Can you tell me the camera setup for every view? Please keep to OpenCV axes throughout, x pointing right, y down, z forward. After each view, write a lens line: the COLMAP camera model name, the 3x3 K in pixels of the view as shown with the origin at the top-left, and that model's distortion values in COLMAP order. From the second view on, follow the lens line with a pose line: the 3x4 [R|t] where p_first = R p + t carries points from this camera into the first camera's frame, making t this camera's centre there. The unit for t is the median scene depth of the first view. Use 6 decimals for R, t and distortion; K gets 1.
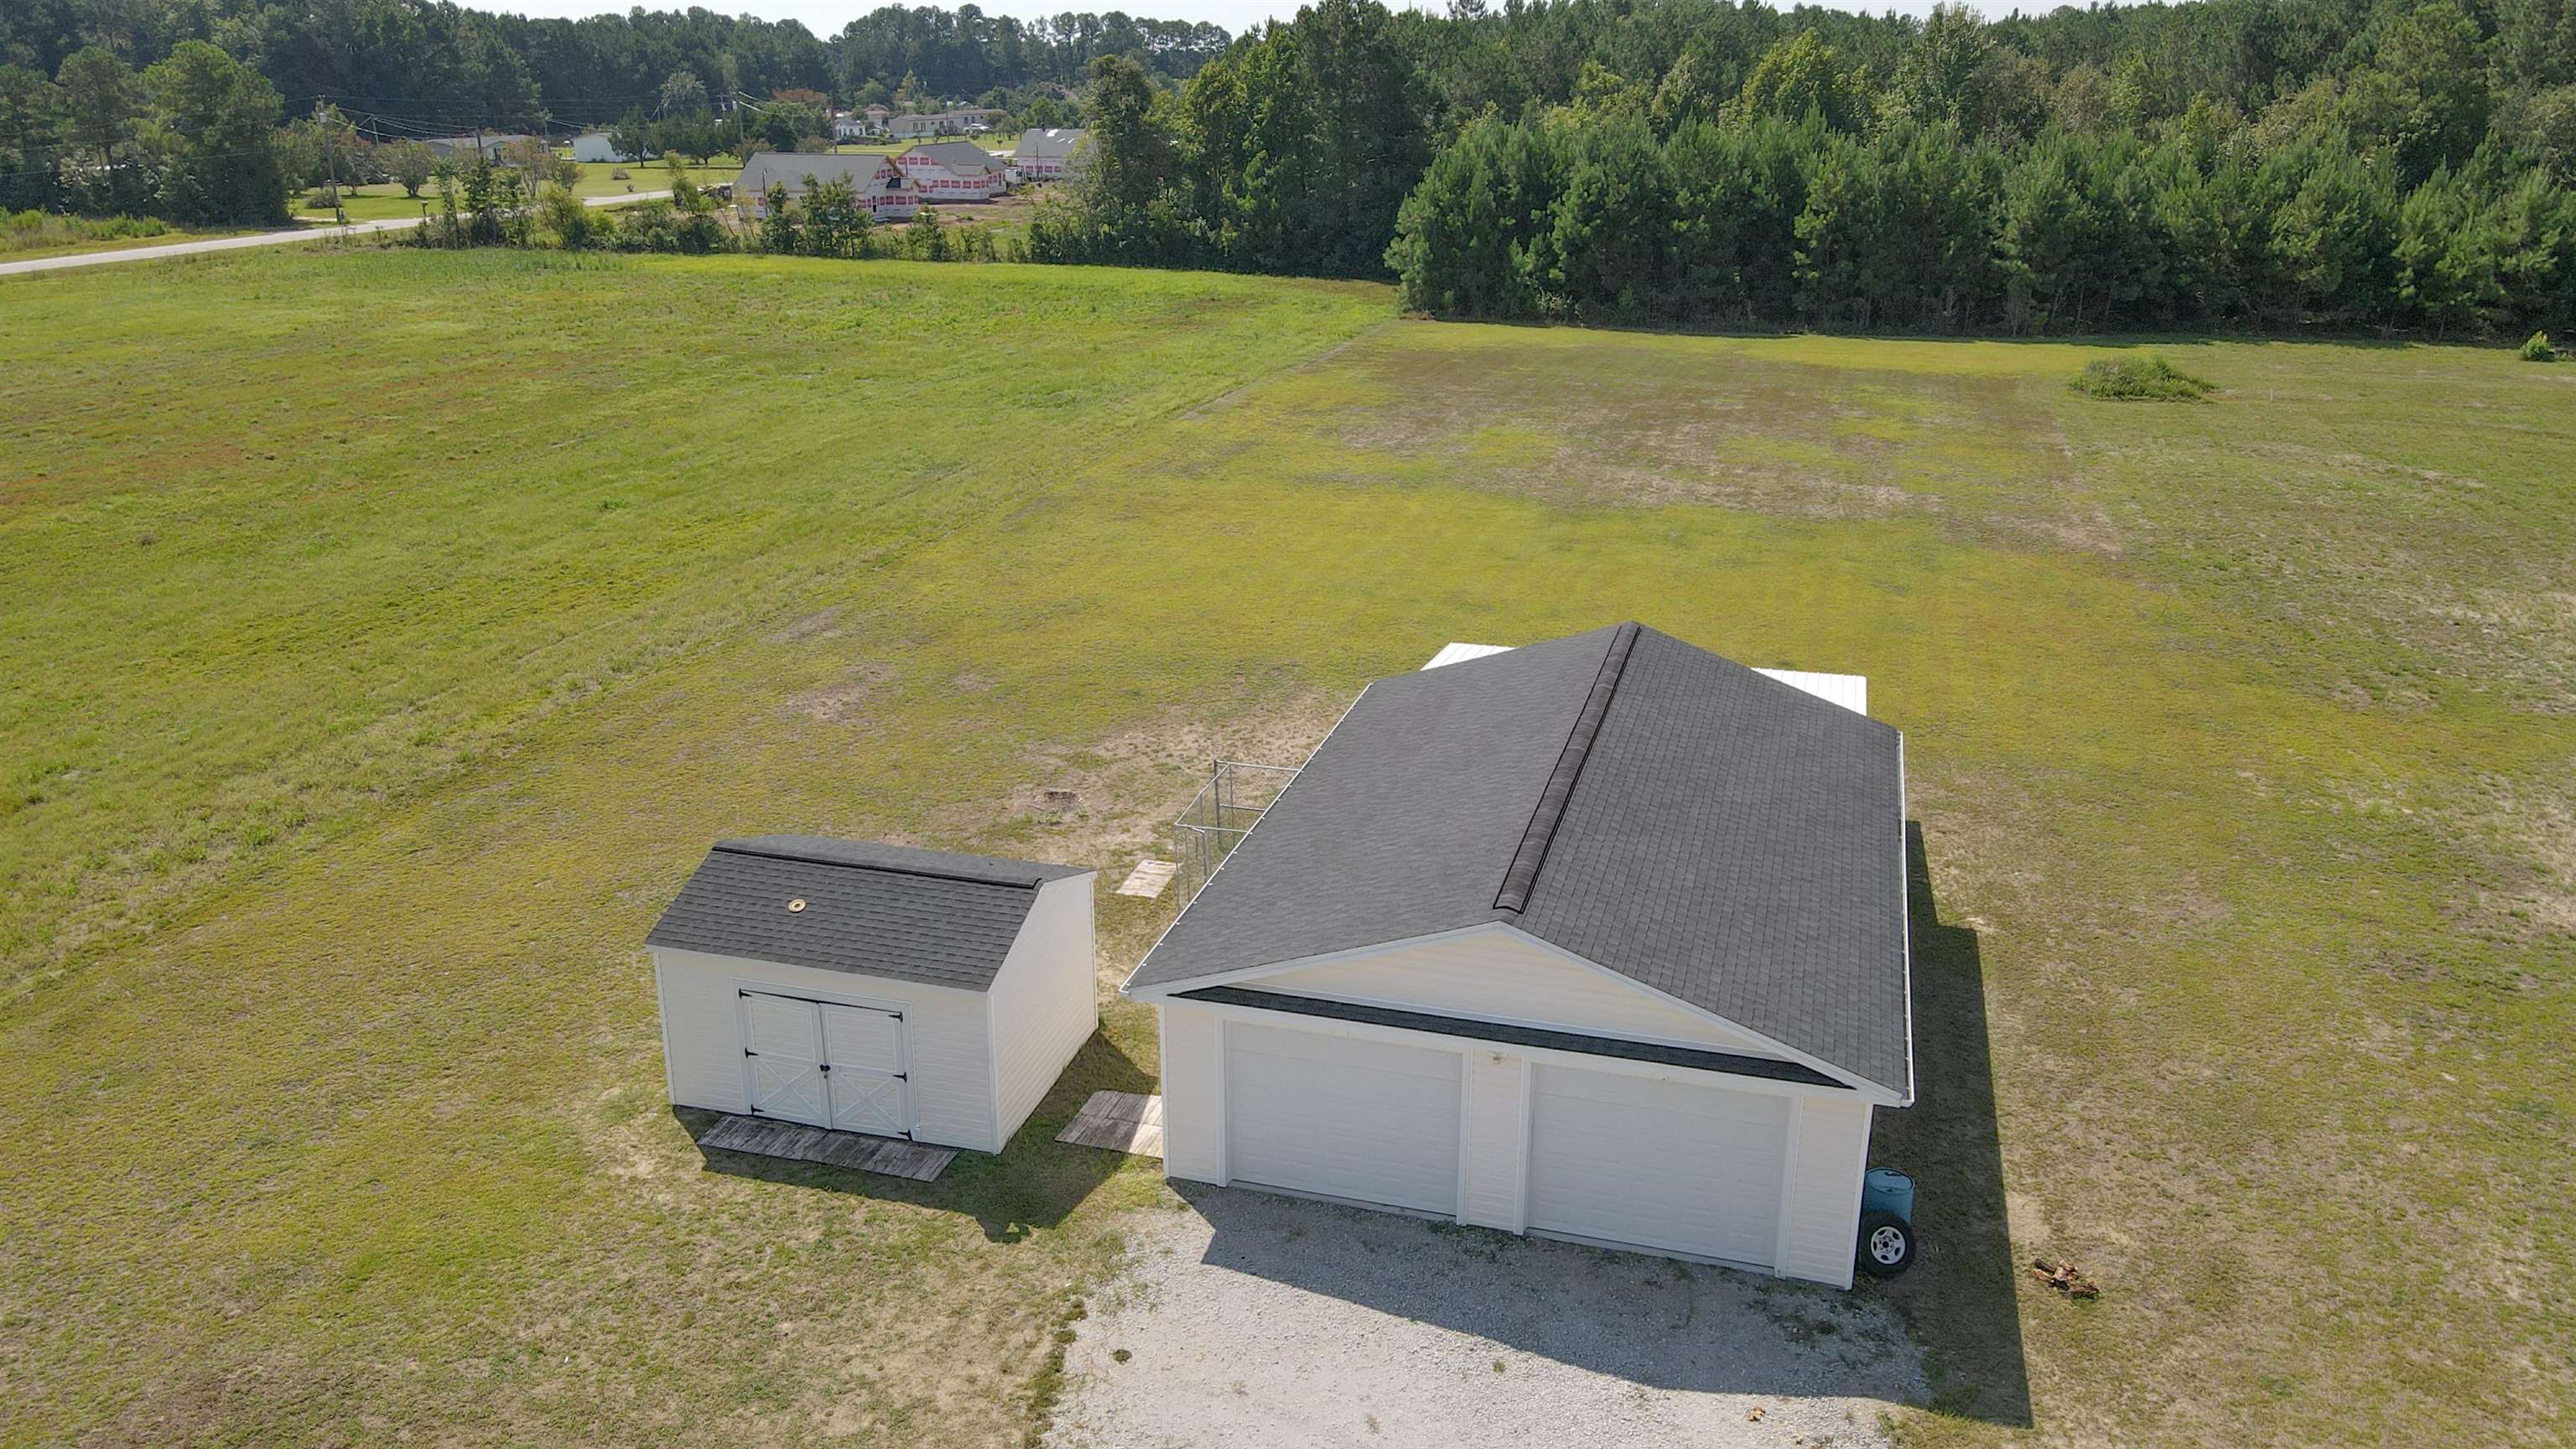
lens RADIAL K [[1907.9, 0, 1287.6], [0, 1907.9, 739.9], [0, 0, 1]] dist [0.003491, 0.019561]
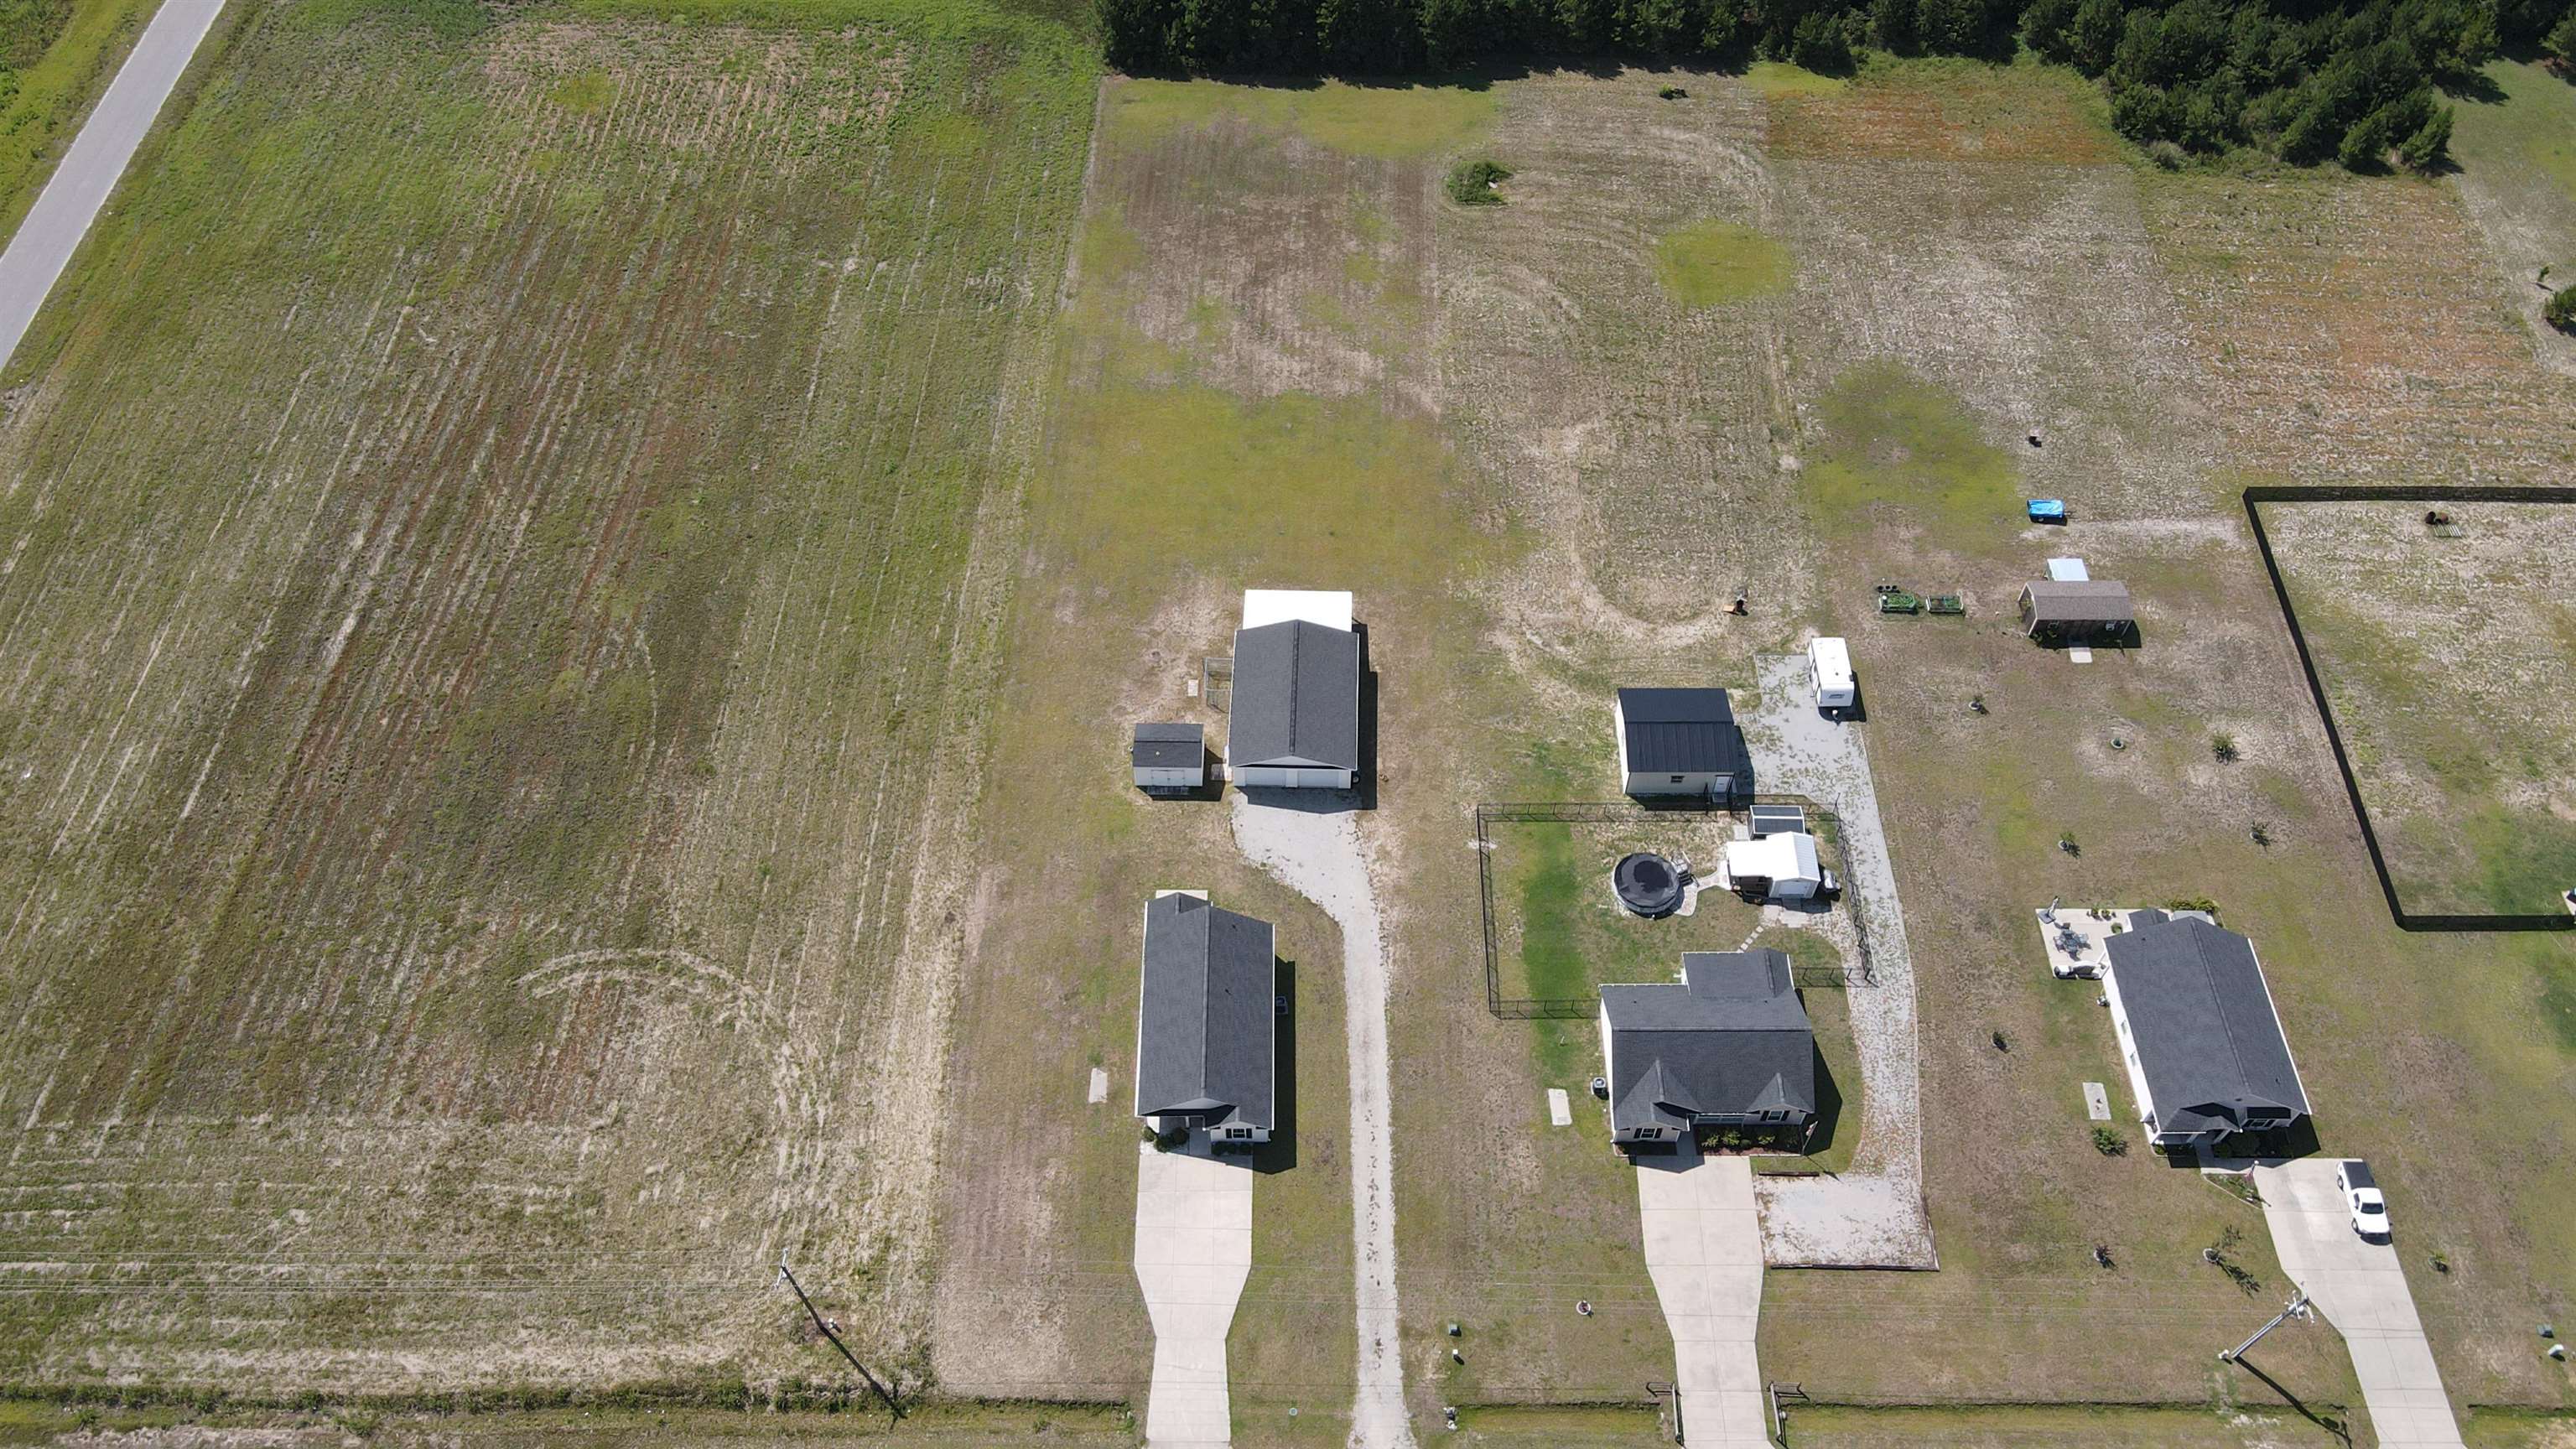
lens RADIAL K [[1907.9, 0, 1290.3], [0, 1907.9, 751.7], [0, 0, 1]] dist [0.003491, 0.019561]
pose [[0.968234, -0.203778, 0.144903, -0.195421], [0.088518, 0.821321, 0.563558, -0.843641], [-0.233852, -0.532829, 0.813269, -0.999978]]
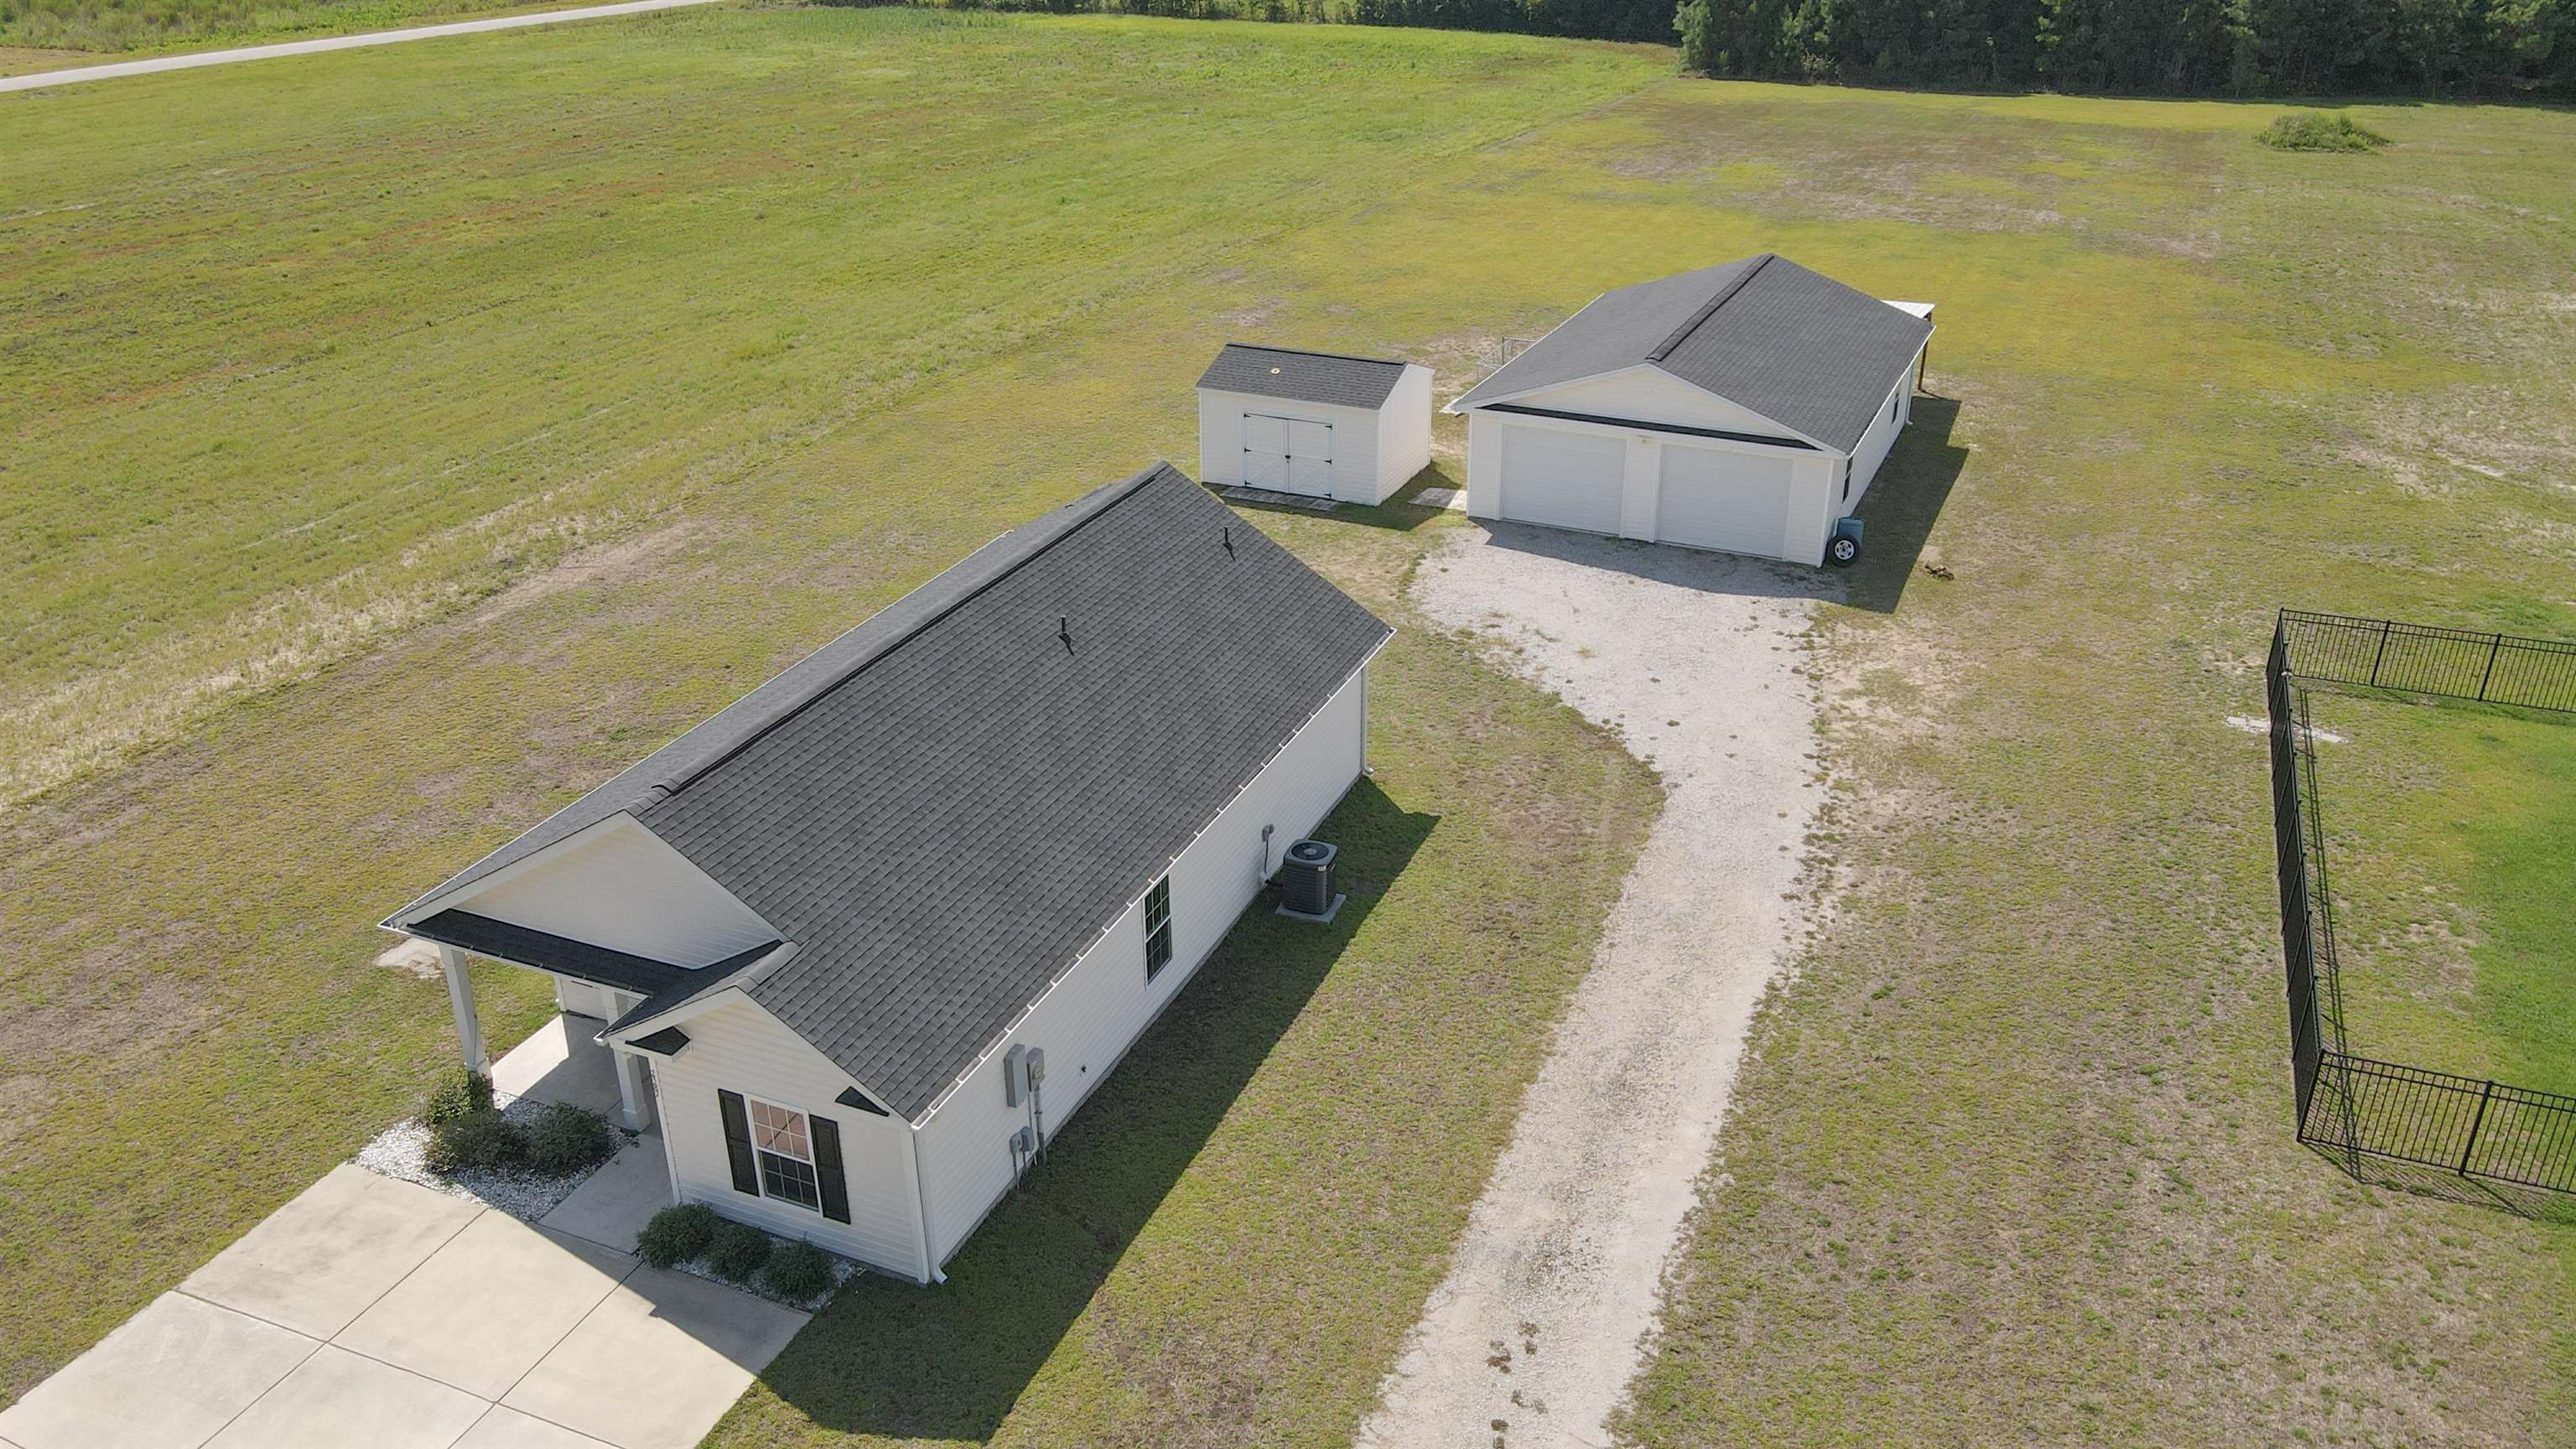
lens RADIAL K [[1907.9, 0, 1285.3], [0, 1907.9, 741.2], [0, 0, 1]] dist [0.003491, 0.019561]
pose [[0.988574, 0.061521, -0.137608, 0.009032], [-0.045750, 0.992315, 0.114966, 0.067059], [0.143624, -0.107357, 0.983792, -0.252986]]
